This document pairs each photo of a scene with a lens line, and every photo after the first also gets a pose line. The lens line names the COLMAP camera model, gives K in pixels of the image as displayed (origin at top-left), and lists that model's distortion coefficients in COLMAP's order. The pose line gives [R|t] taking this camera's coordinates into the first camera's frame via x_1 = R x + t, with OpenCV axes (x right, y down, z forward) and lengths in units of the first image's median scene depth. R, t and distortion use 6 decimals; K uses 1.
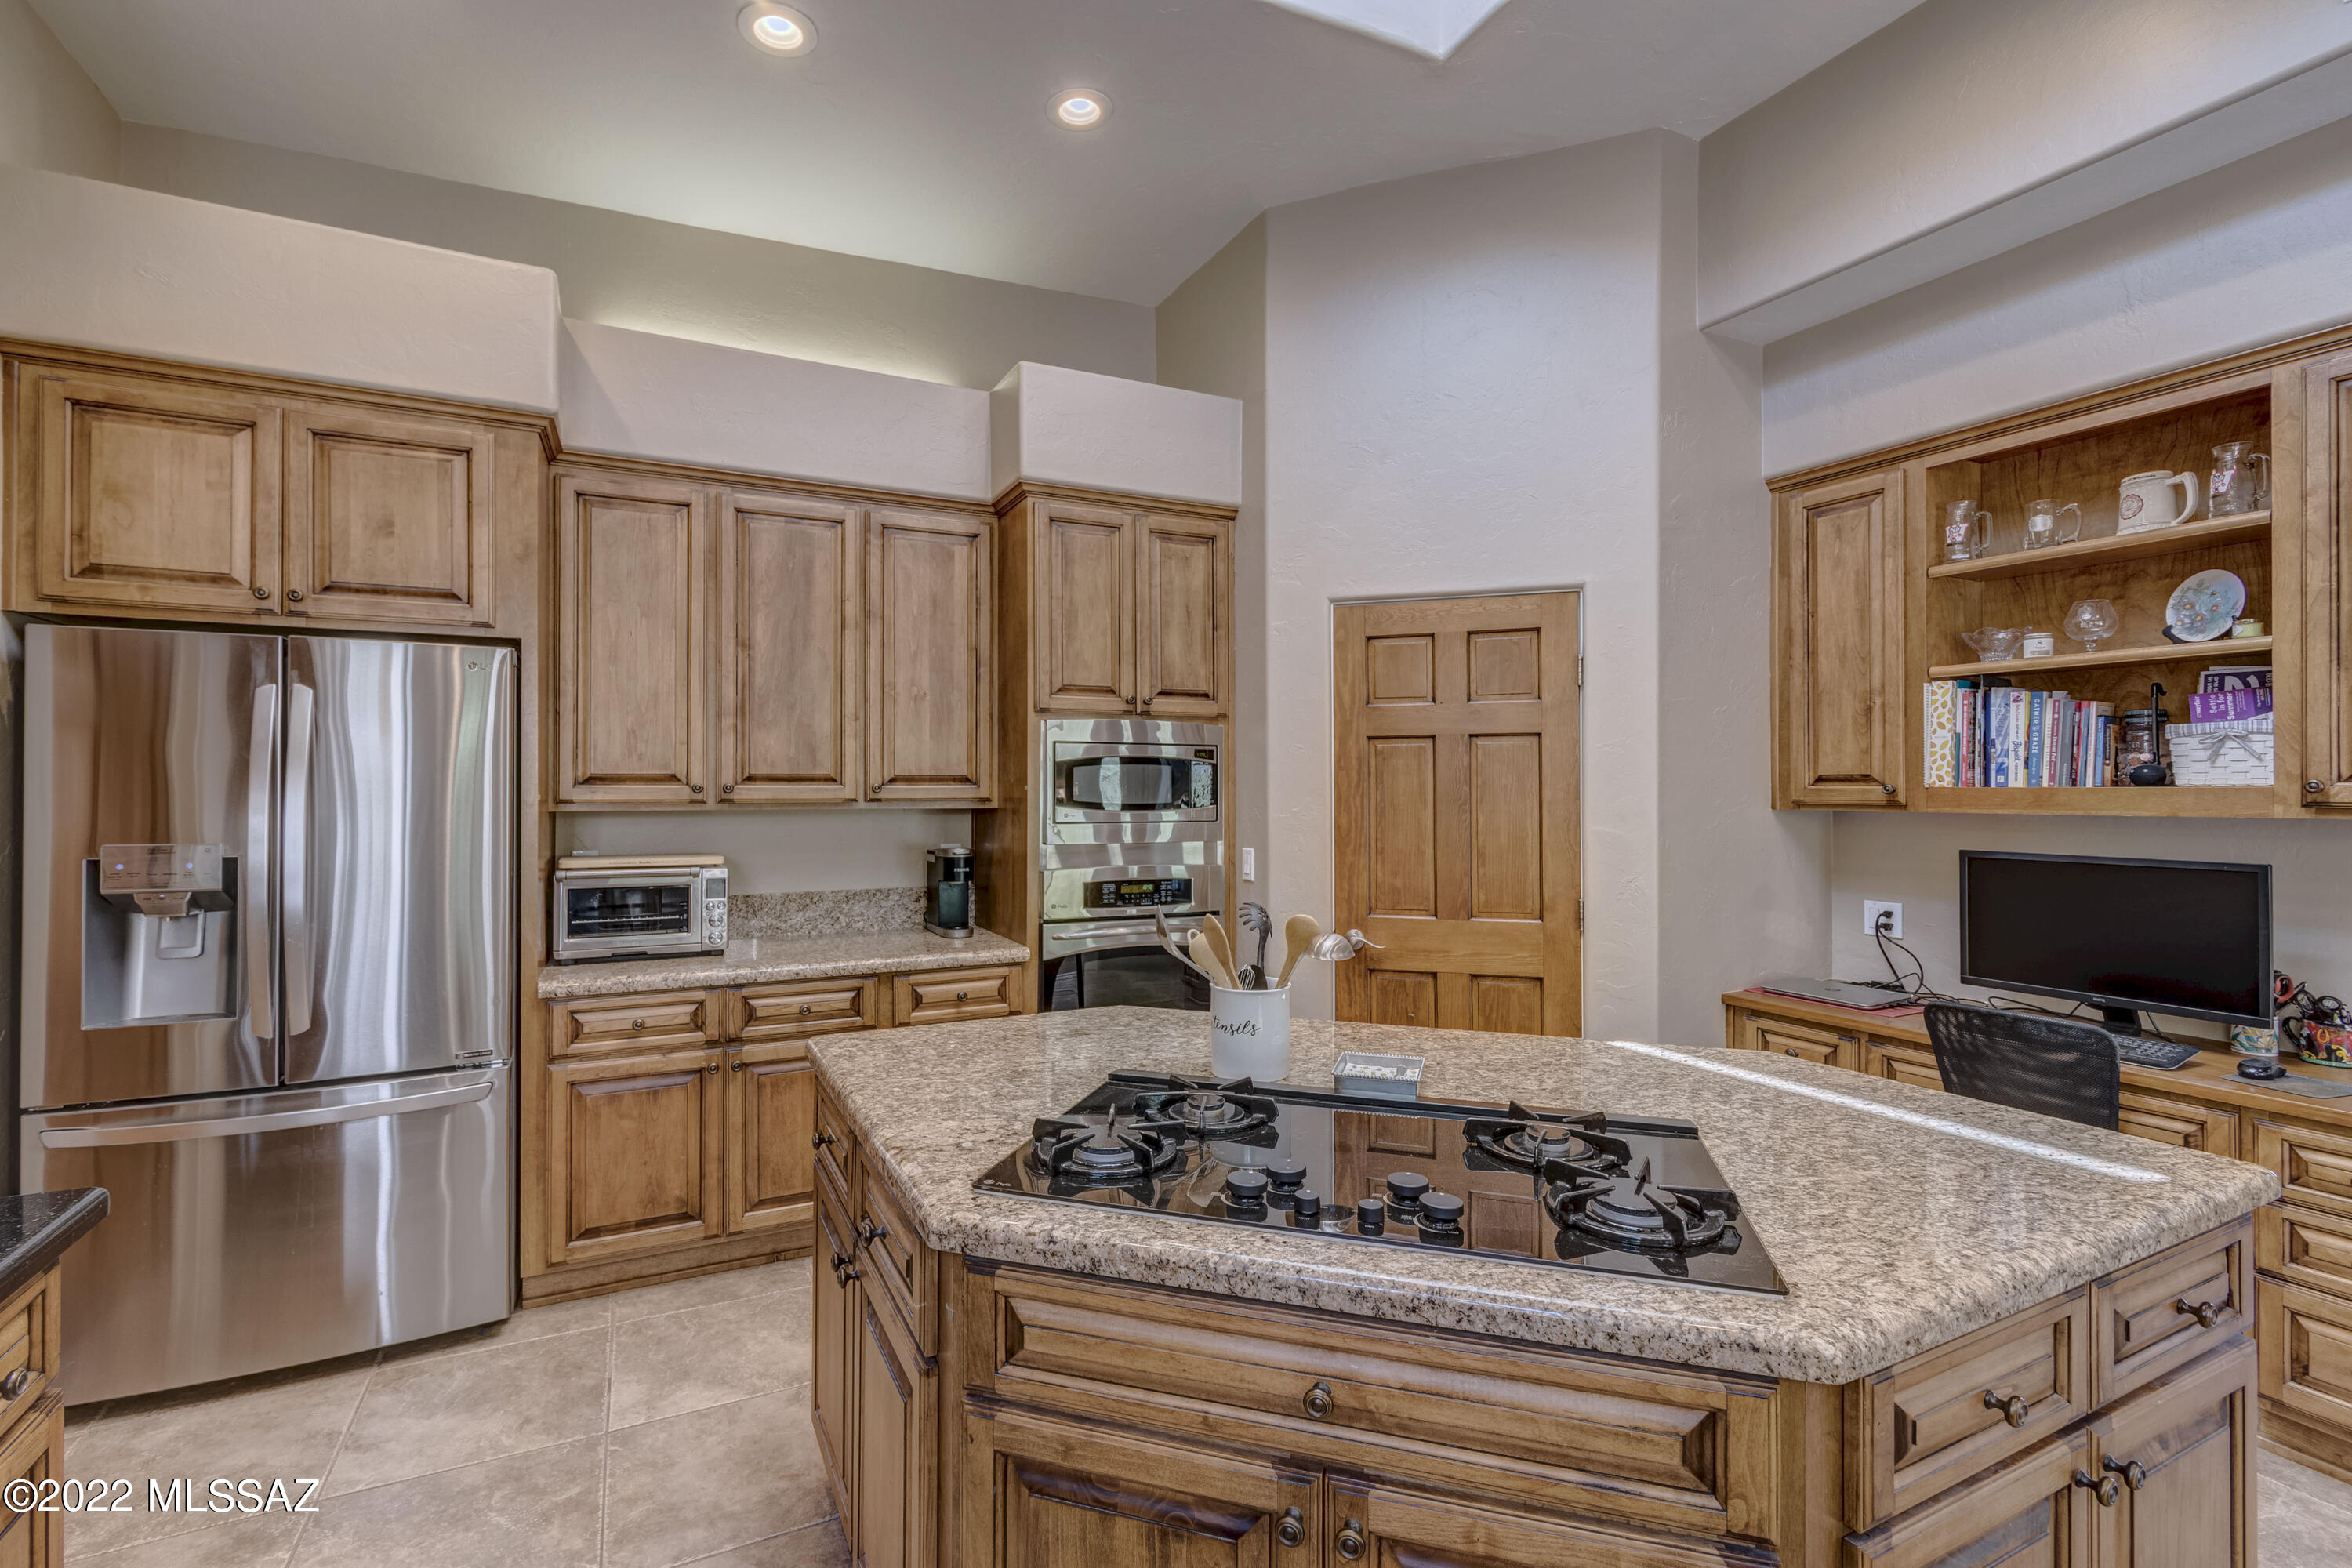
lens RADIAL K [[1025.6, 0, 1116.4], [0, 1025.6, 780.3], [0, 0, 1]] dist [-0.002385, -0.000261]
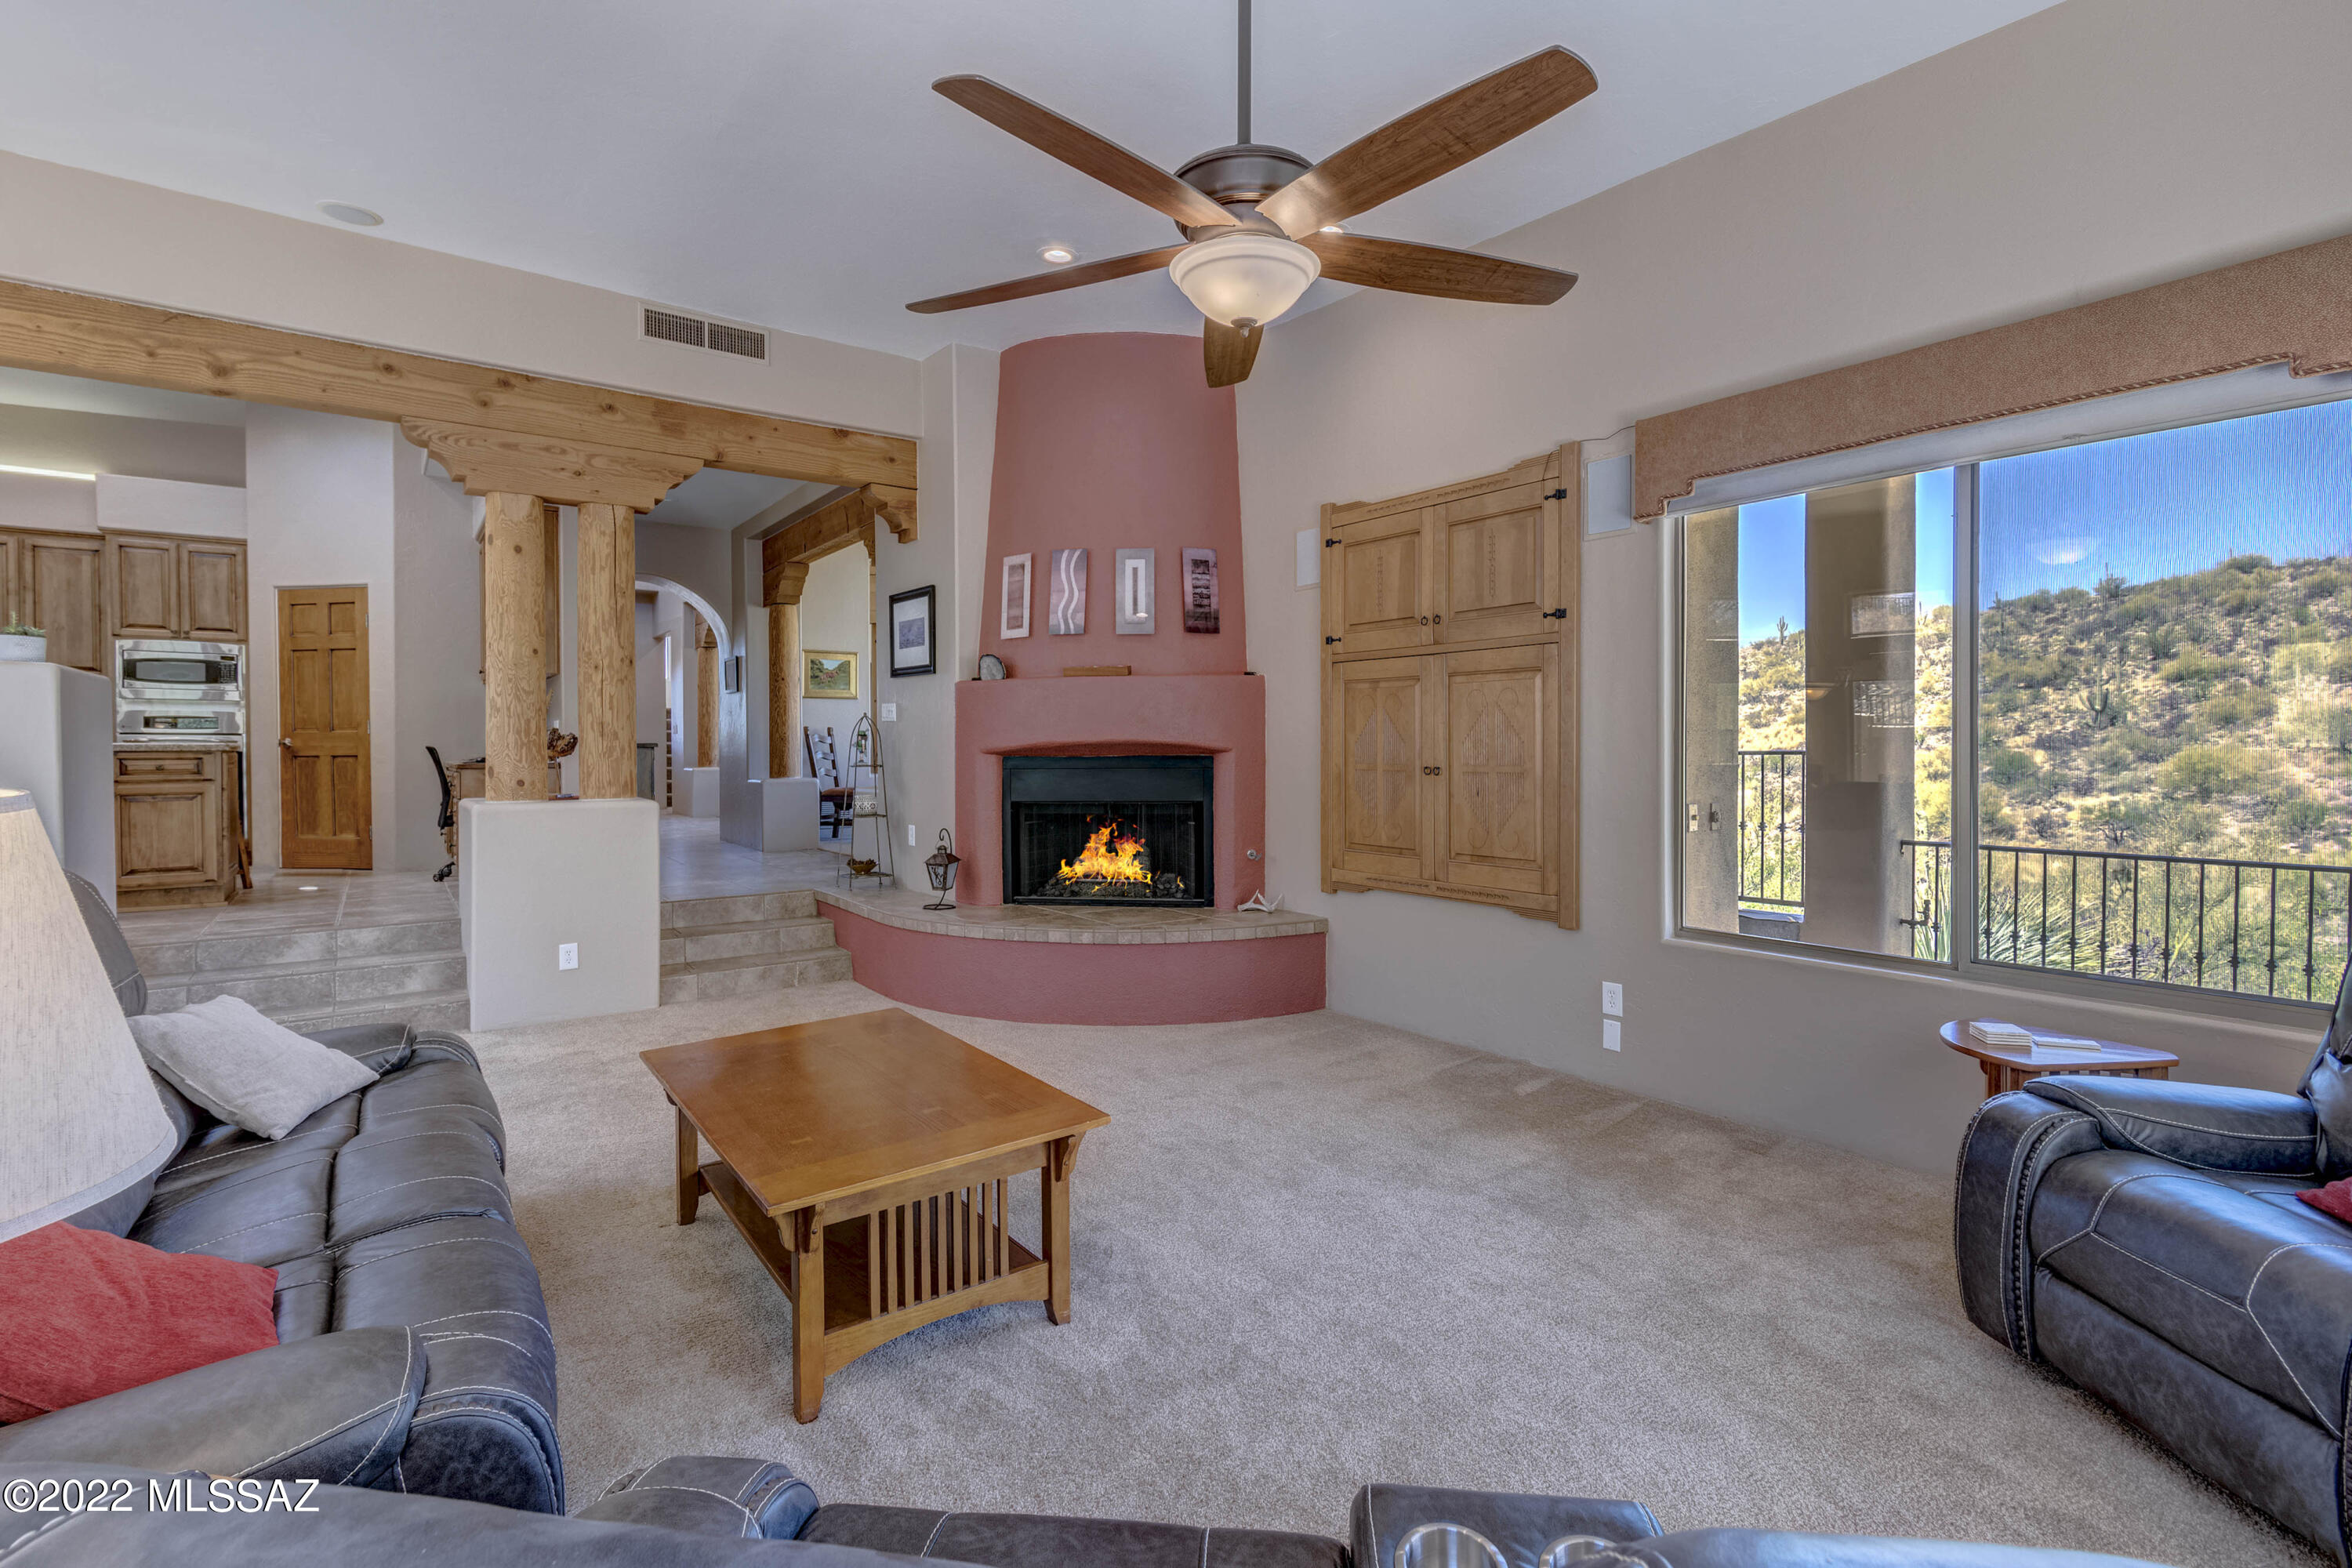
lens RADIAL K [[1070.0, 0, 1135.8], [0, 1070.0, 762.3], [0, 0, 1]] dist [0.002699, 0.000584]
pose [[0.984868, -0.004969, 0.173235, 1.631092], [0.001176, 0.999758, 0.021989, 0.149439], [-0.173303, -0.021453, 0.984635, -1.579091]]
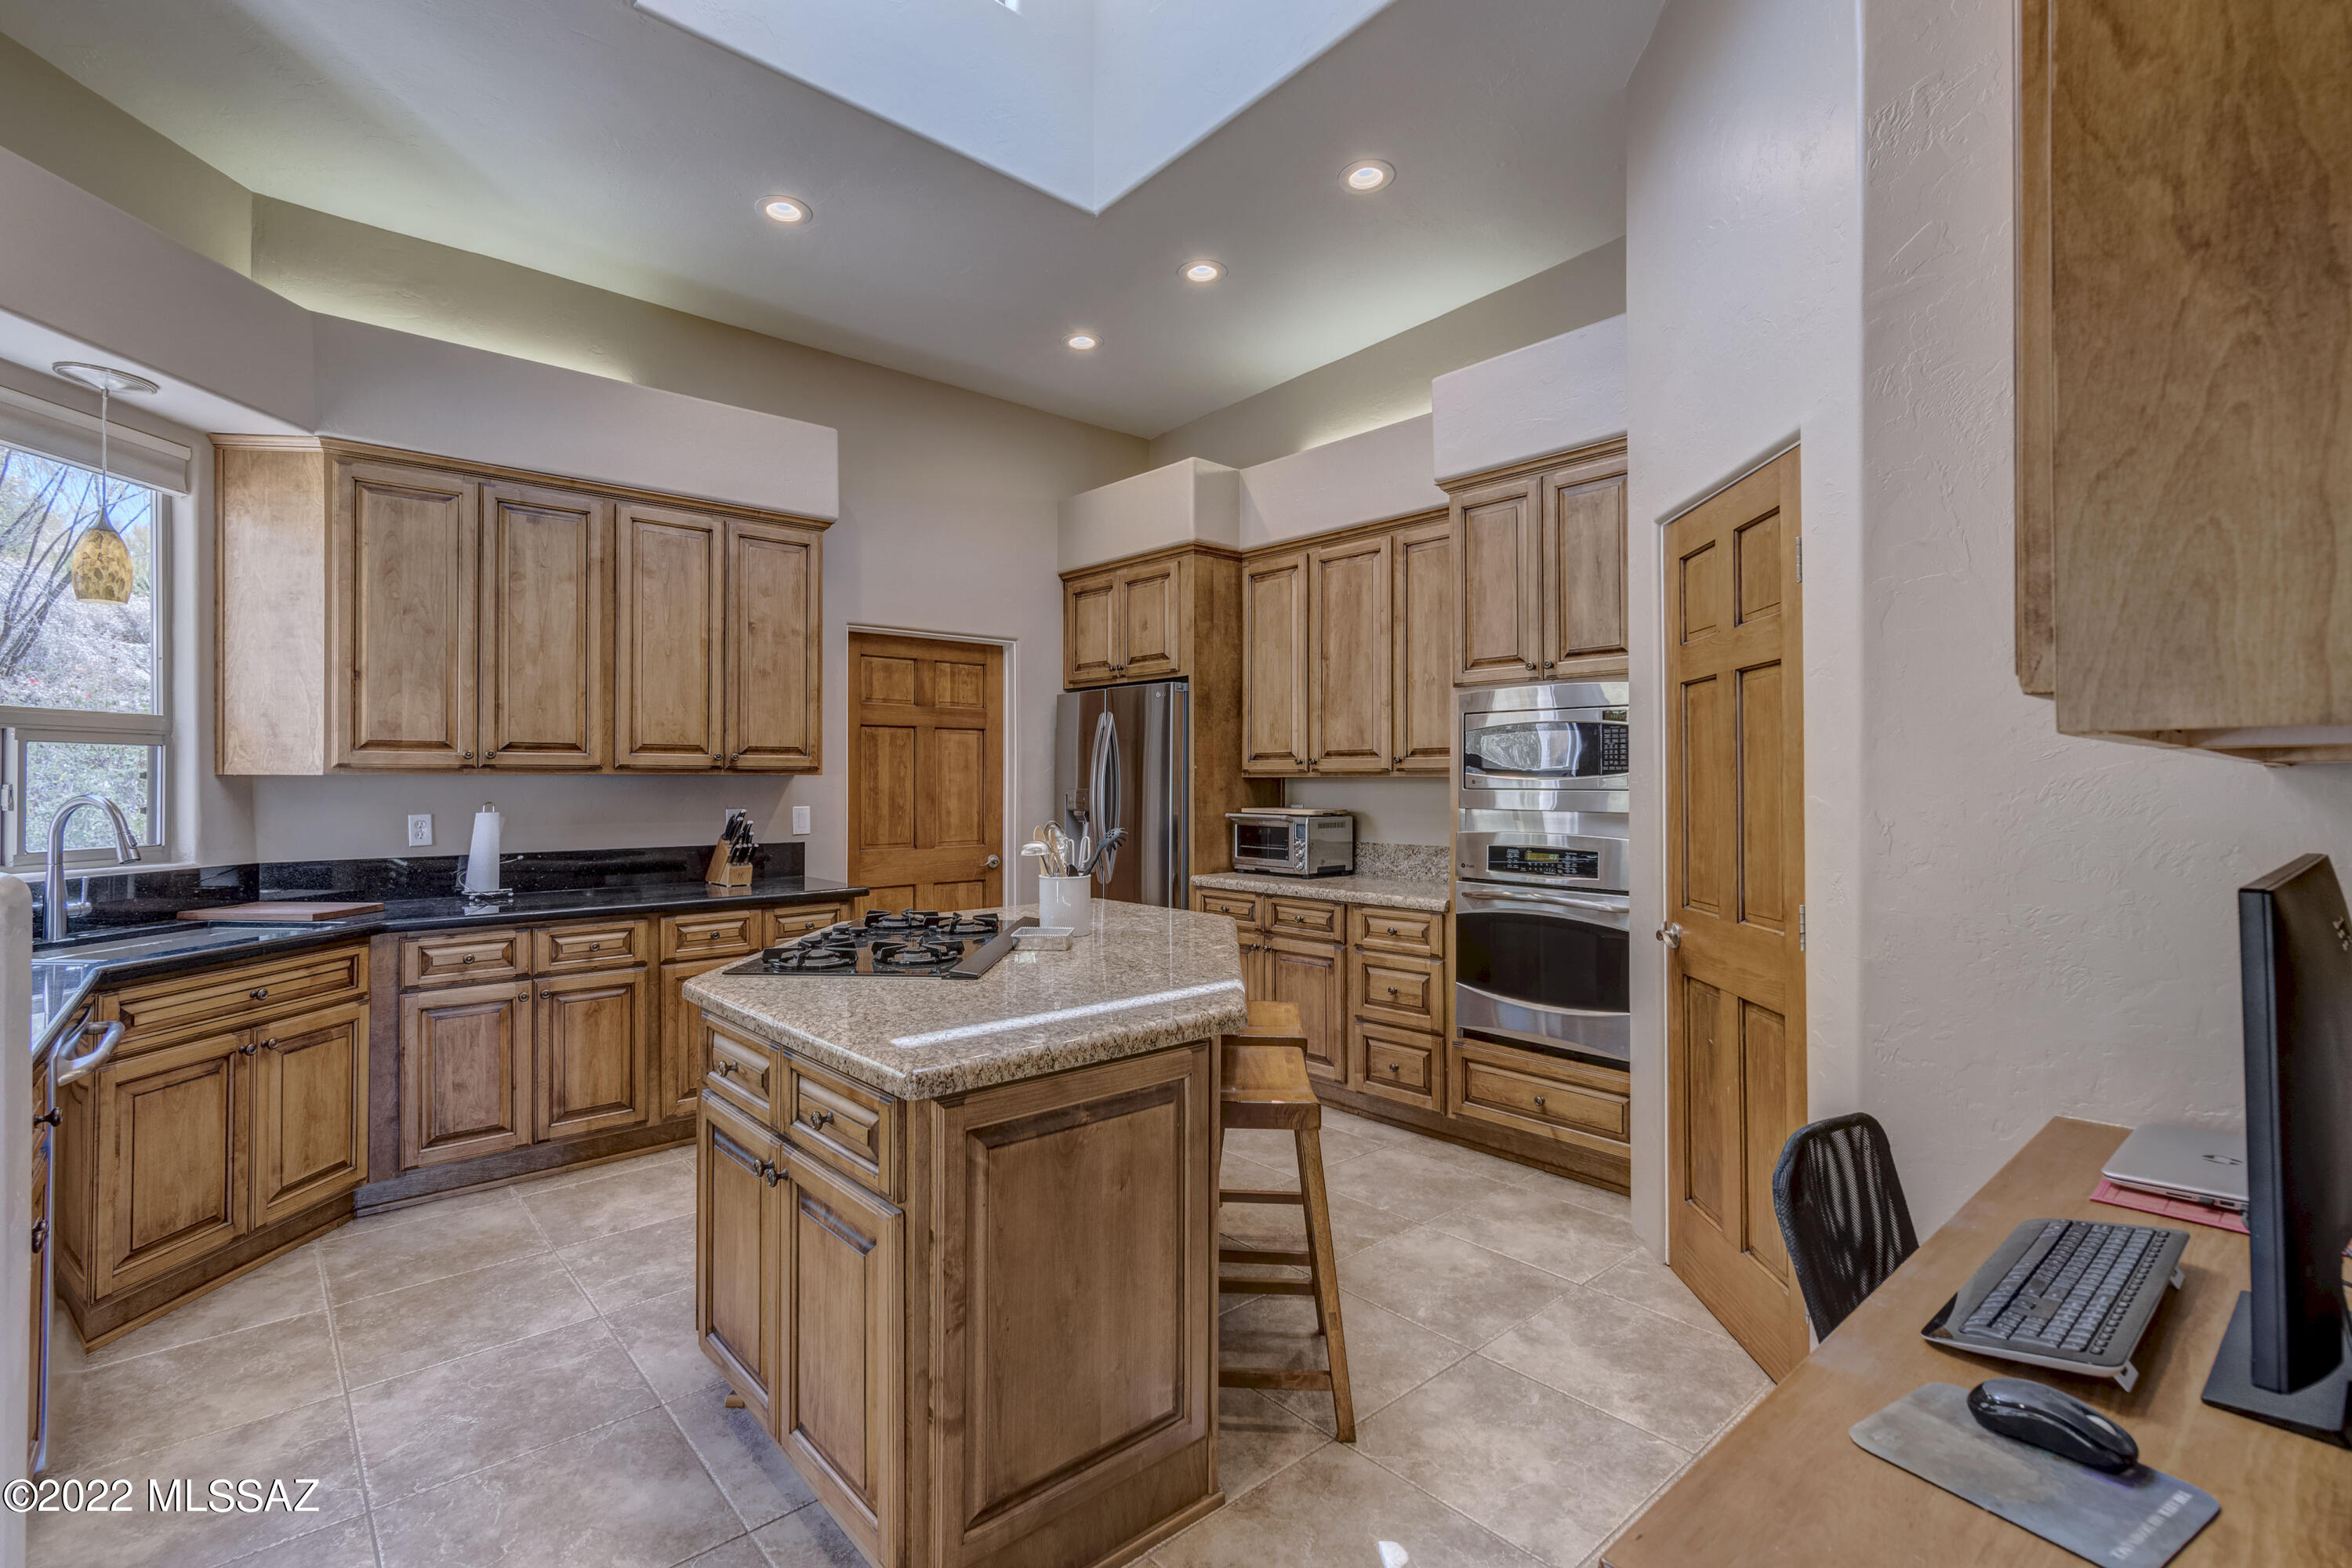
lens RADIAL K [[1064.6, 0, 1176.0], [0, 1064.6, 784.0], [0, 0, 1]] dist [0.000132, -0.000740]
pose [[0.280743, 0.001727, -0.959781, 0.930735], [0.008448, 0.999955, 0.004270, 0.029251], [0.959746, -0.009307, 0.280716, 0.390141]]
